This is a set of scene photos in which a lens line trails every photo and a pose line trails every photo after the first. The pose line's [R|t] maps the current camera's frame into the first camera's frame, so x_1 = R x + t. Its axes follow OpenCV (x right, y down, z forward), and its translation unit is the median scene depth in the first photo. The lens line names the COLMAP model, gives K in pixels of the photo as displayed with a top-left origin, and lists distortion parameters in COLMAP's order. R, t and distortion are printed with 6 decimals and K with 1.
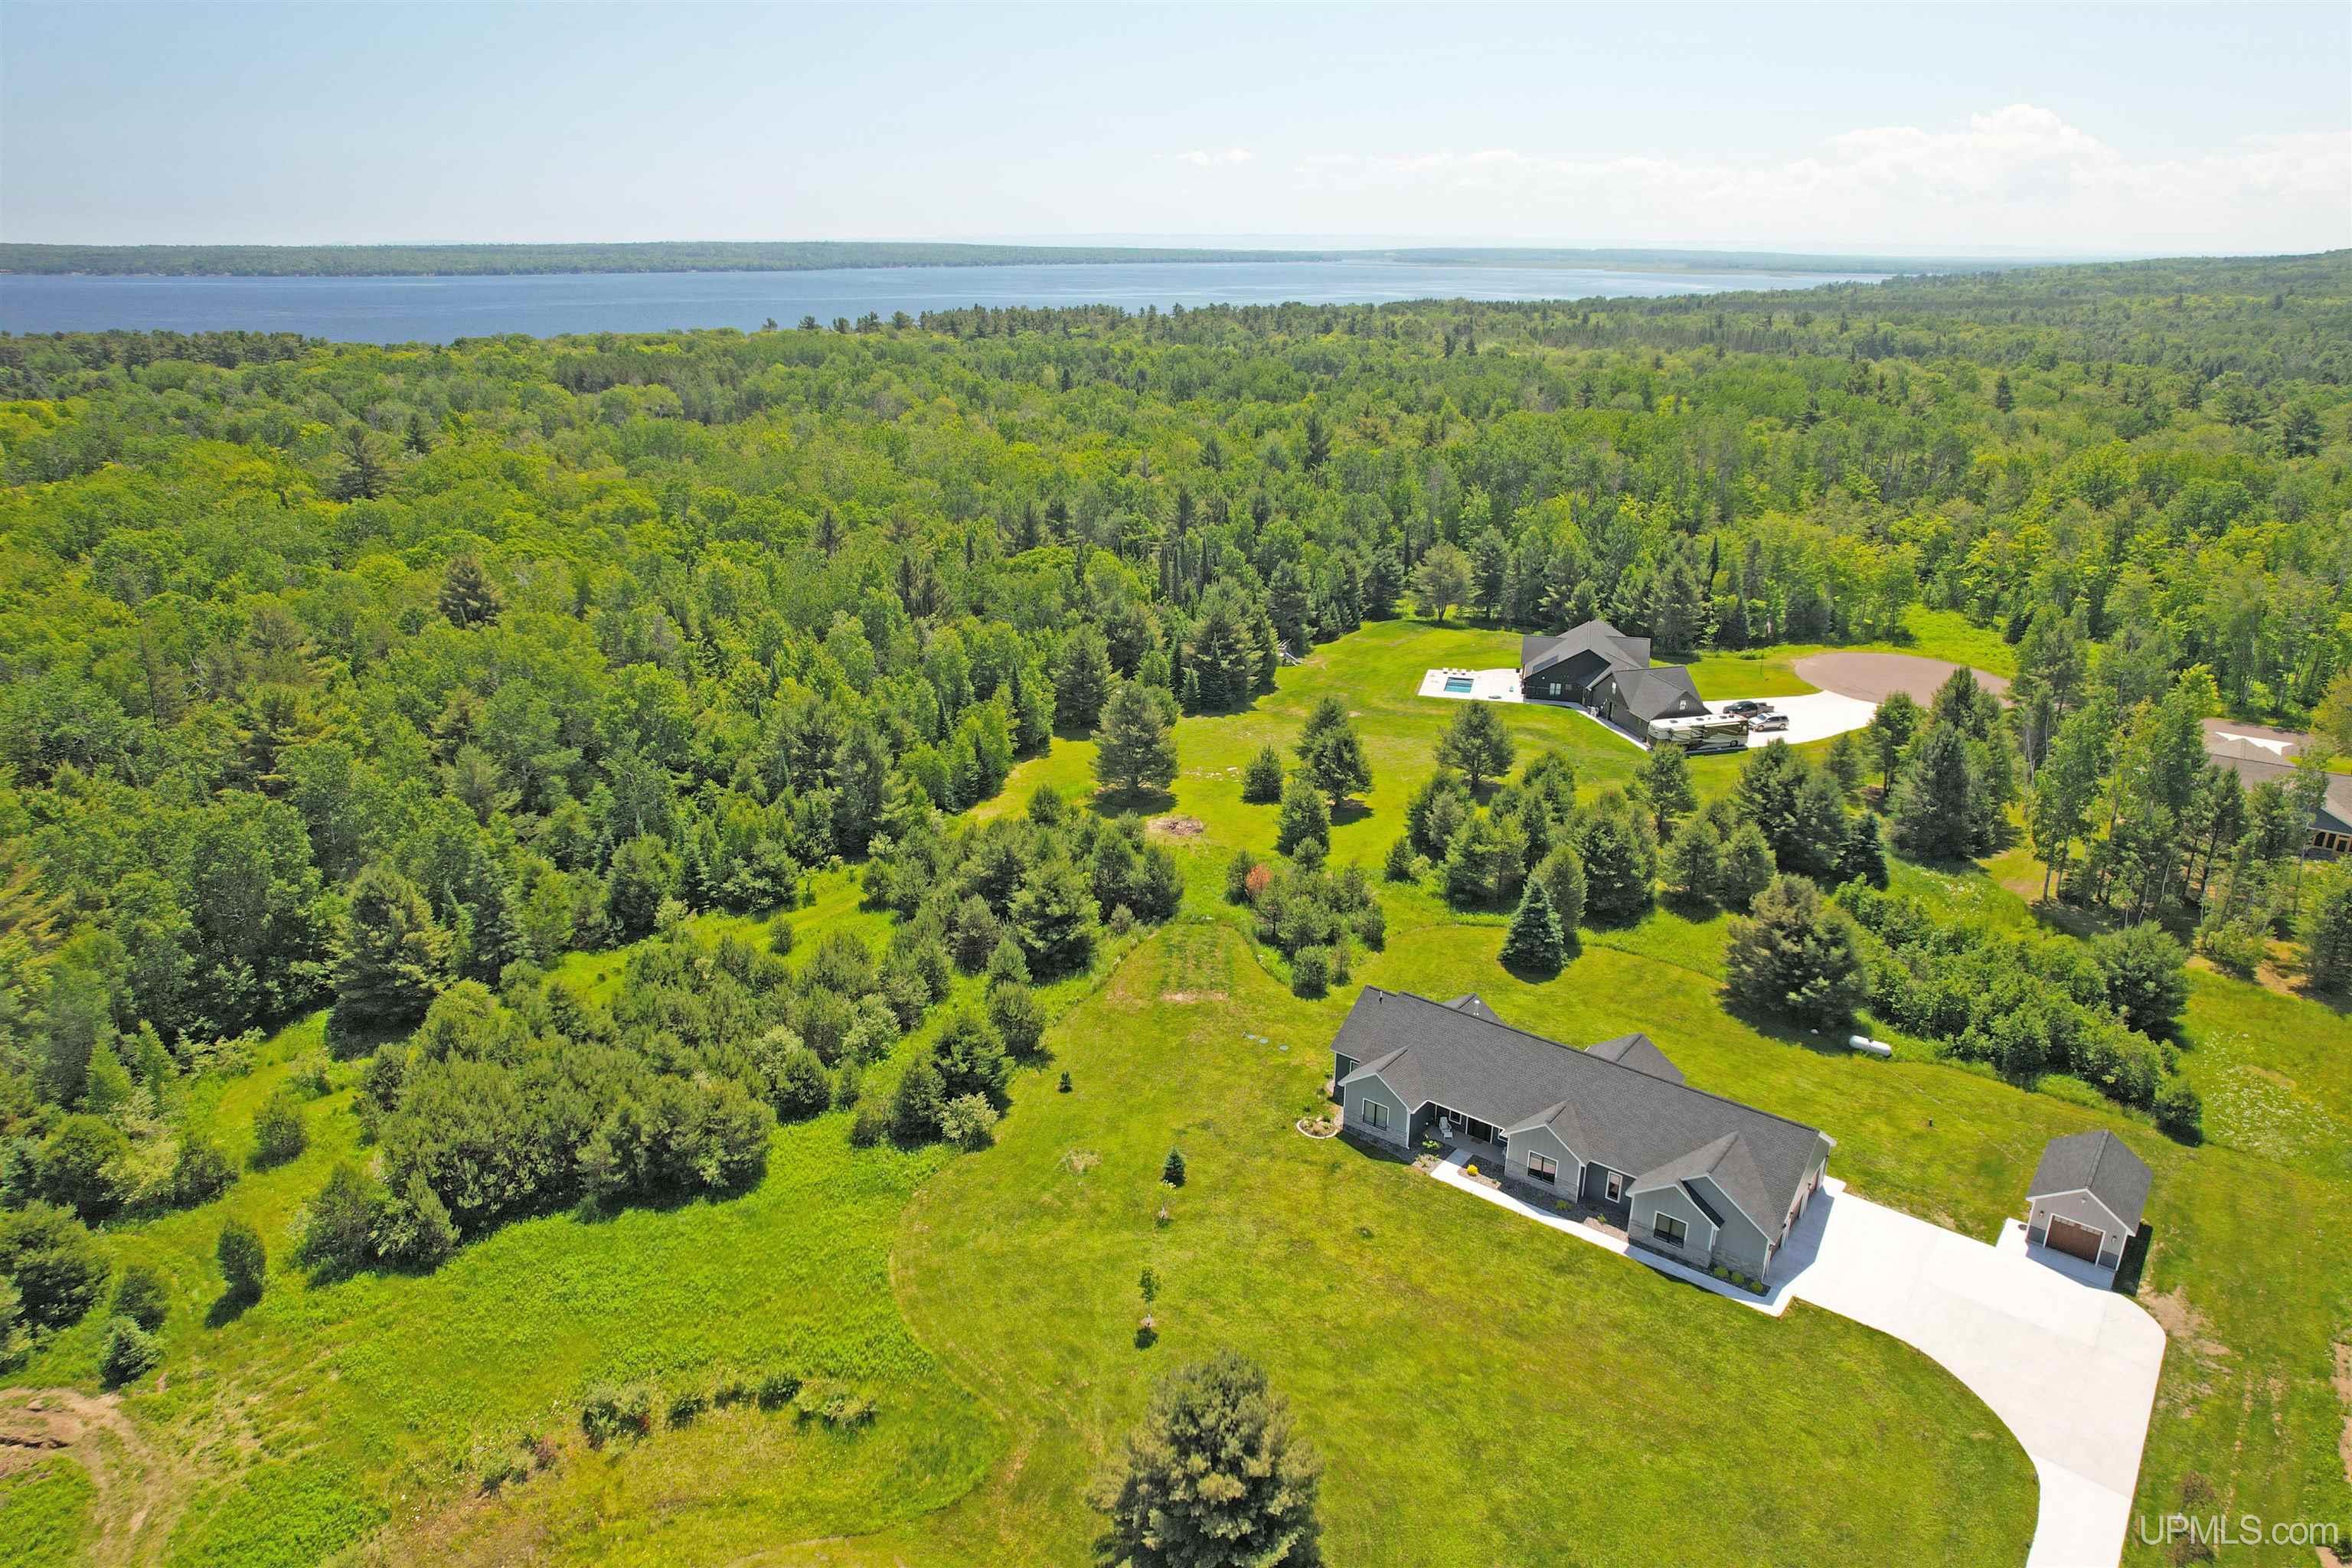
lens RADIAL K [[1496.0, 0, 1178.9], [0, 1496.0, 792.4], [0, 0, 1]] dist [-0.056393, 0.041054]
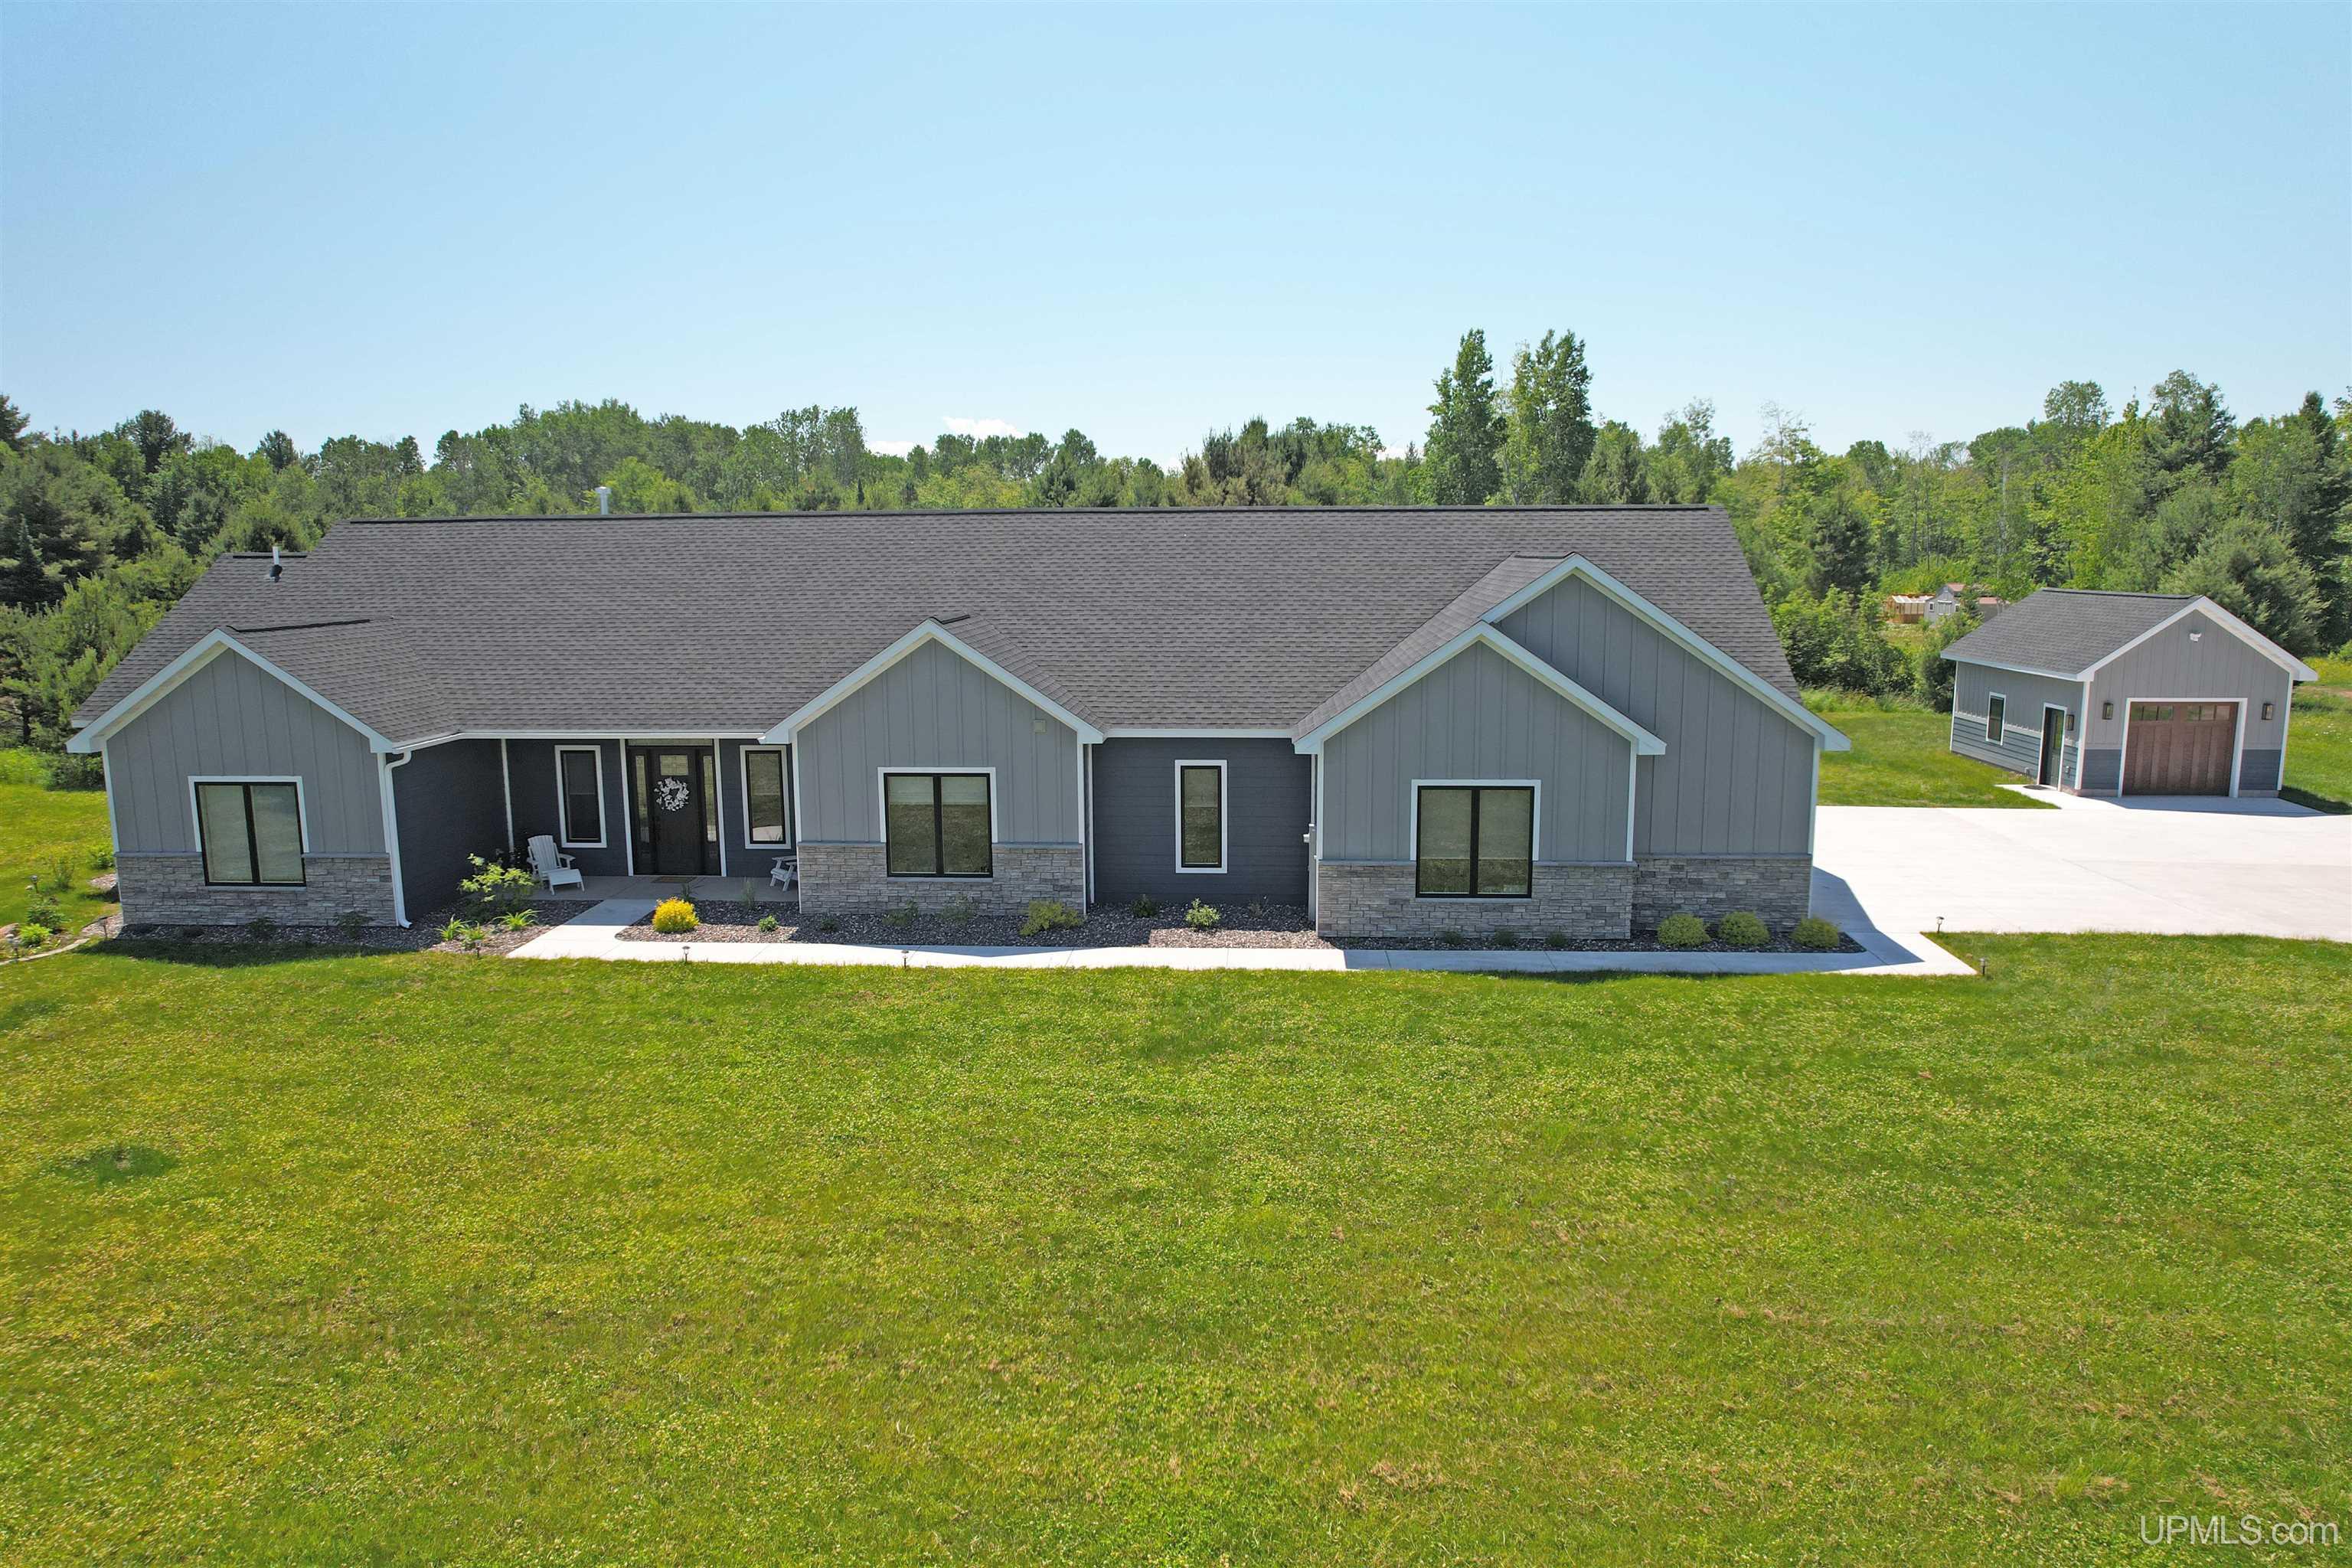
lens RADIAL K [[1496.0, 0, 1178.4], [0, 1496.0, 792.1], [0, 0, 1]] dist [-0.056393, 0.041054]
pose [[0.827048, -0.100214, 0.553127, 0.131210], [0.206560, 0.969320, -0.133235, 0.288827], [-0.522805, 0.224445, 0.822374, 0.748618]]
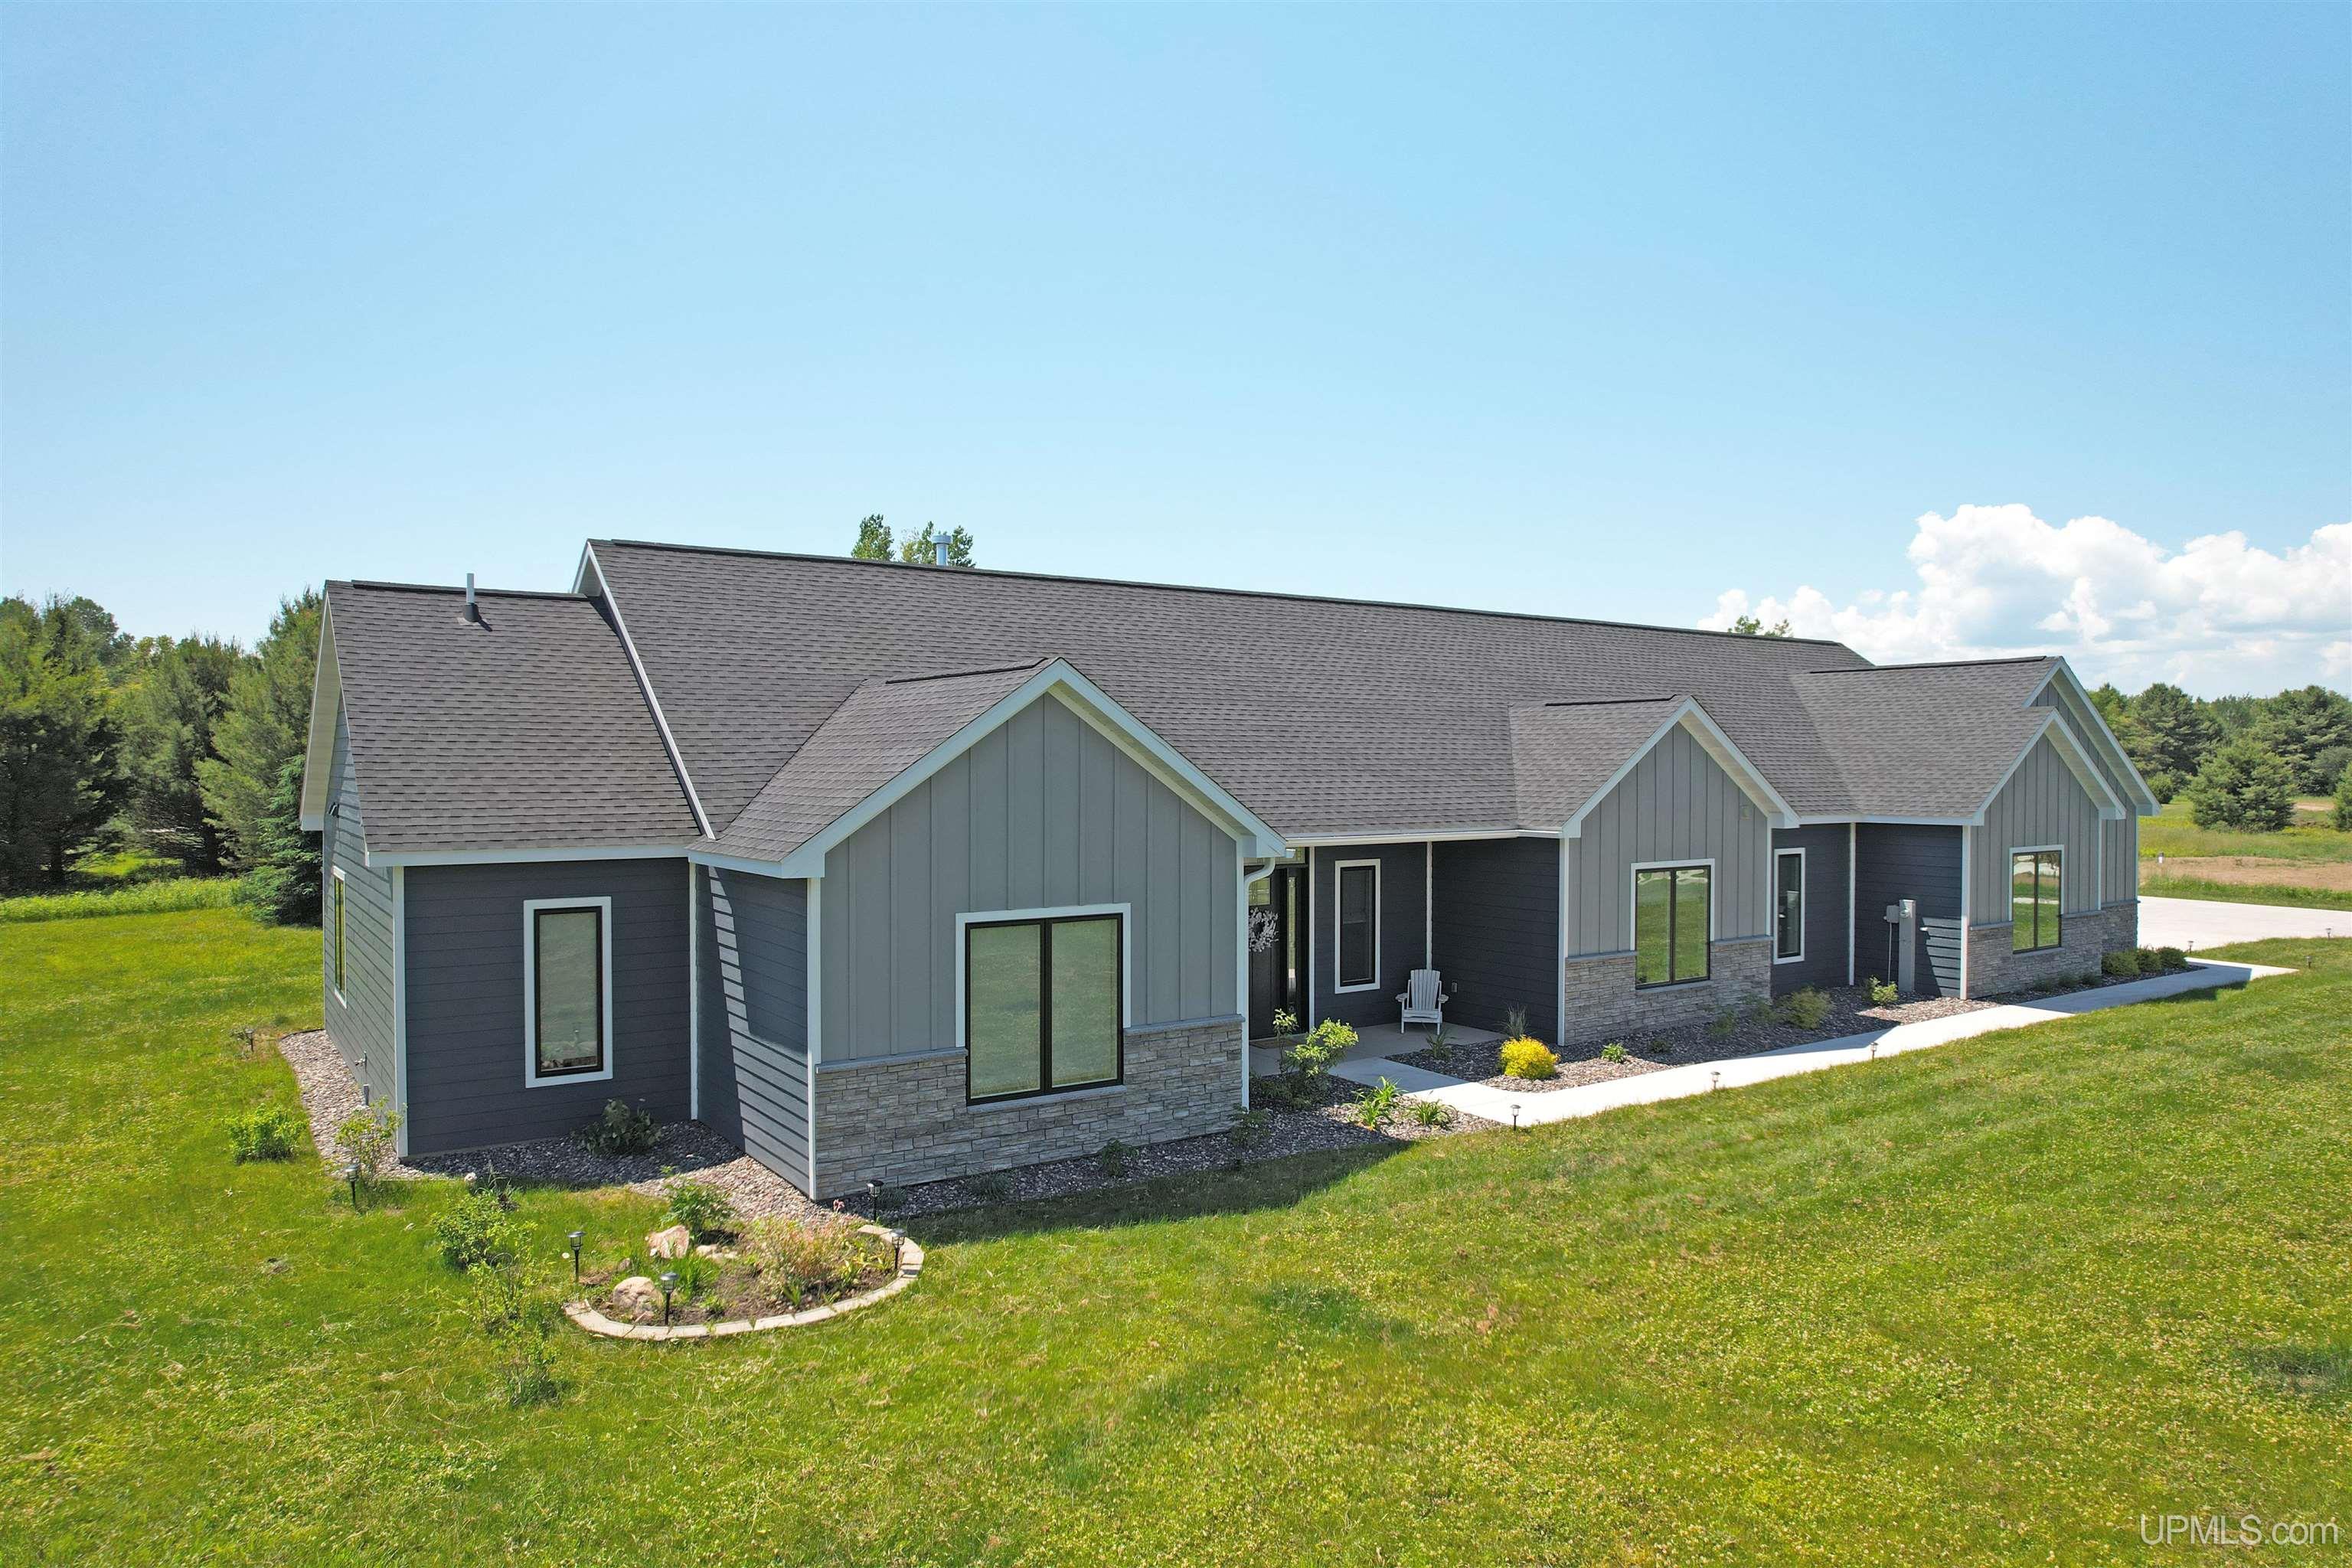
lens RADIAL K [[1496.0, 0, 1181.7], [0, 1496.0, 777.8], [0, 0, 1]] dist [-0.056393, 0.041054]
pose [[0.300482, -0.012271, 0.953708, -0.008044], [0.333773, 0.938045, -0.093092, 0.224162], [-0.893480, 0.346295, 0.285962, 0.983492]]
